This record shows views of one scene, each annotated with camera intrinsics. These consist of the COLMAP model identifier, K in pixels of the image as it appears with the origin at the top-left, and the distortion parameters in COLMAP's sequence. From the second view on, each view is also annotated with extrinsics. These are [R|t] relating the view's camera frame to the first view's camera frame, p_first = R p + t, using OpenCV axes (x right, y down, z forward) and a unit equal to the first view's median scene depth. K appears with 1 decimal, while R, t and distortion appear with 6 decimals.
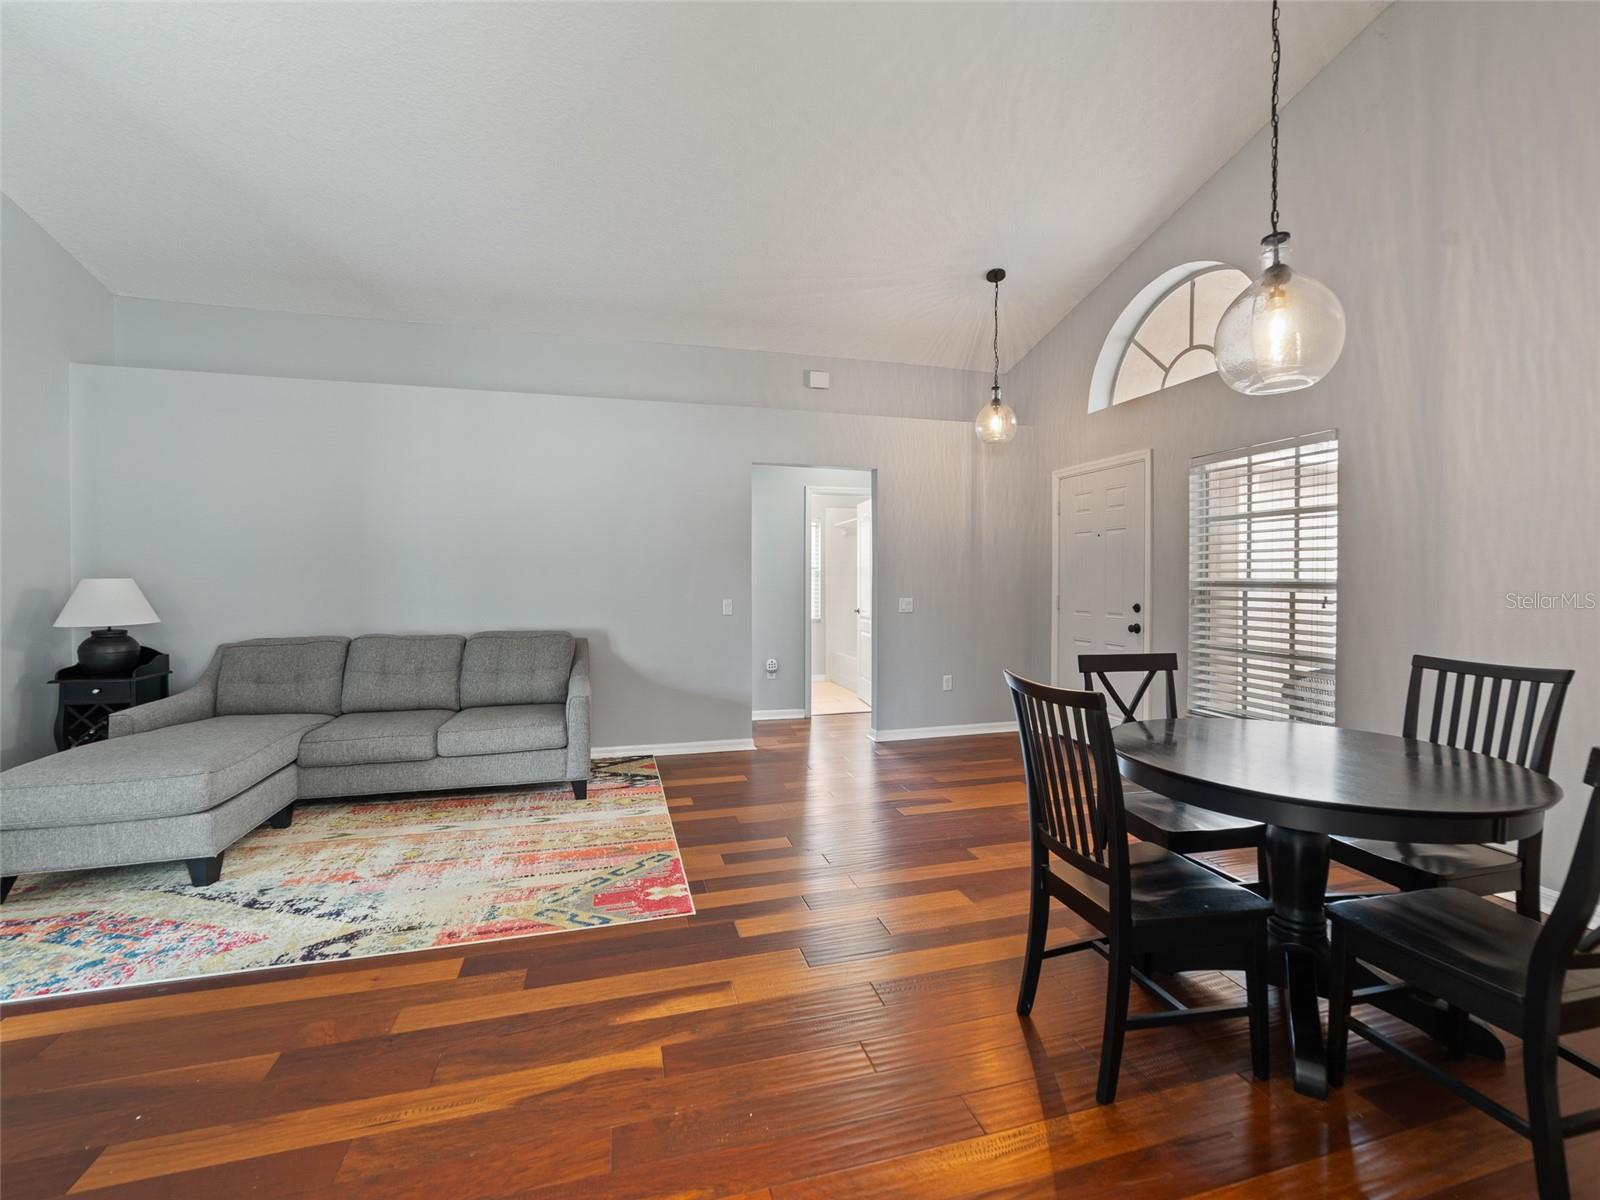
lens RADIAL K [[705.3, 0, 801.8], [0, 705.3, 586.6], [0, 0, 1]] dist [-0.028624, 0.013230]
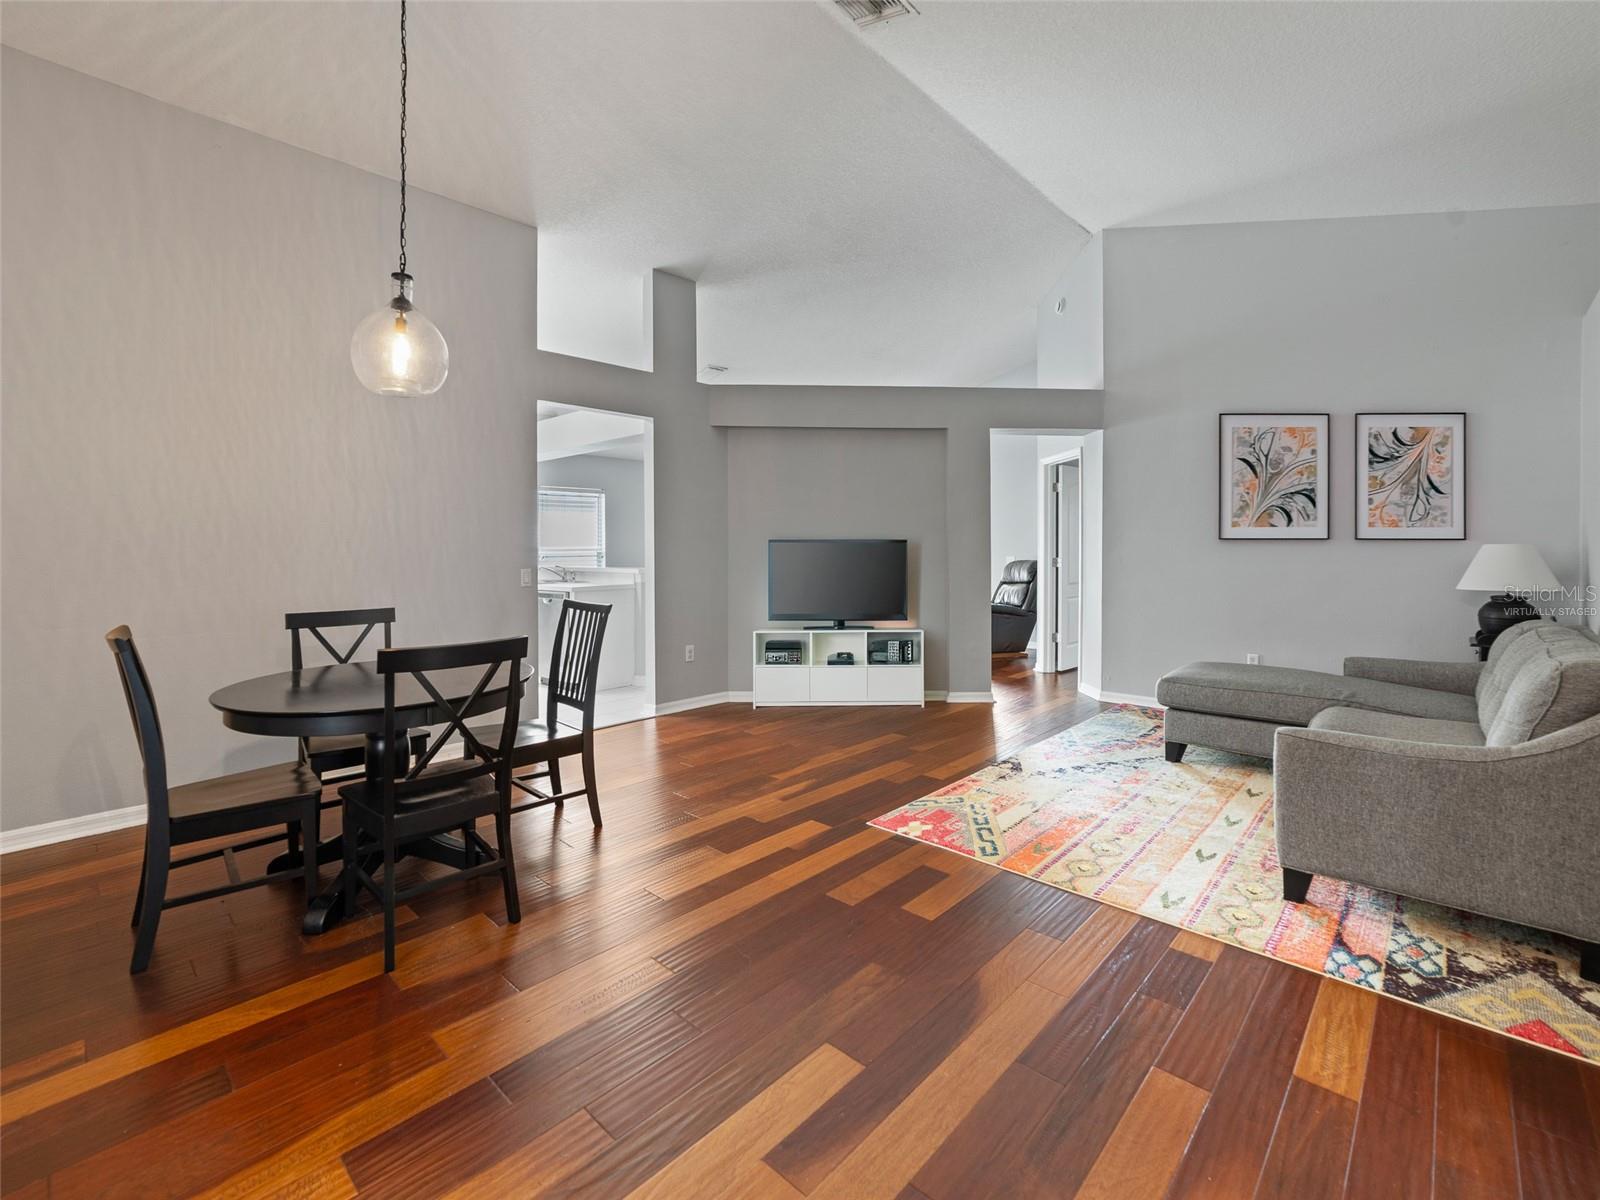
lens RADIAL K [[705.3, 0, 801.8], [0, 705.3, 586.6], [0, 0, 1]] dist [-0.028624, 0.013230]
pose [[-0.851206, 0.032109, -0.523848, 0.463881], [-0.003416, 0.997767, 0.066707, -0.017019], [0.524820, 0.058571, -0.849195, 1.599902]]
